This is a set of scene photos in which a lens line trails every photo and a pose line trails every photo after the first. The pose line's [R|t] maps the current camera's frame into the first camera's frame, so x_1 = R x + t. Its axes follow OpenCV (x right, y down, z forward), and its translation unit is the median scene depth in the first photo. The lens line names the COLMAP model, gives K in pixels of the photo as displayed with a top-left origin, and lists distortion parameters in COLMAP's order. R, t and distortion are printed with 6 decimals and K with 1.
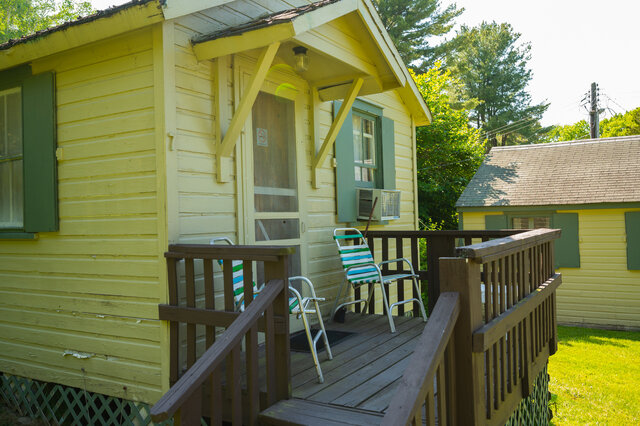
lens RADIAL K [[554.8, 0, 320.0], [0, 554.8, 213.0], [0, 0, 1]] dist [-0.003396, -0.002602]
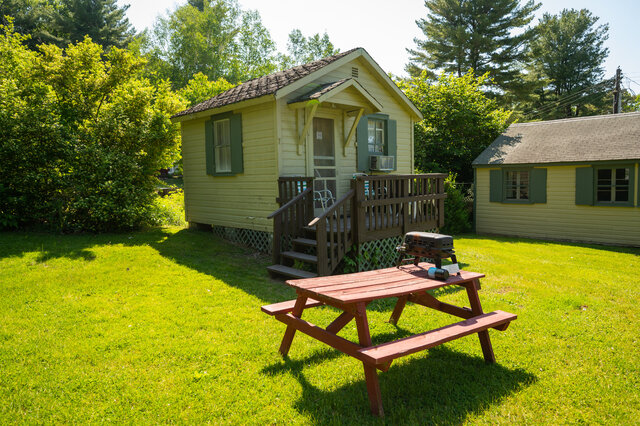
lens RADIAL K [[418.8, 0, 320.0], [0, 418.8, 213.0], [0, 0, 1]] dist [-0.000137, 0.003692]
pose [[0.967559, 0.028691, -0.251011, 0.143150], [-0.002818, 0.994694, 0.102837, 0.005432], [0.252630, -0.098793, 0.962506, -0.312849]]
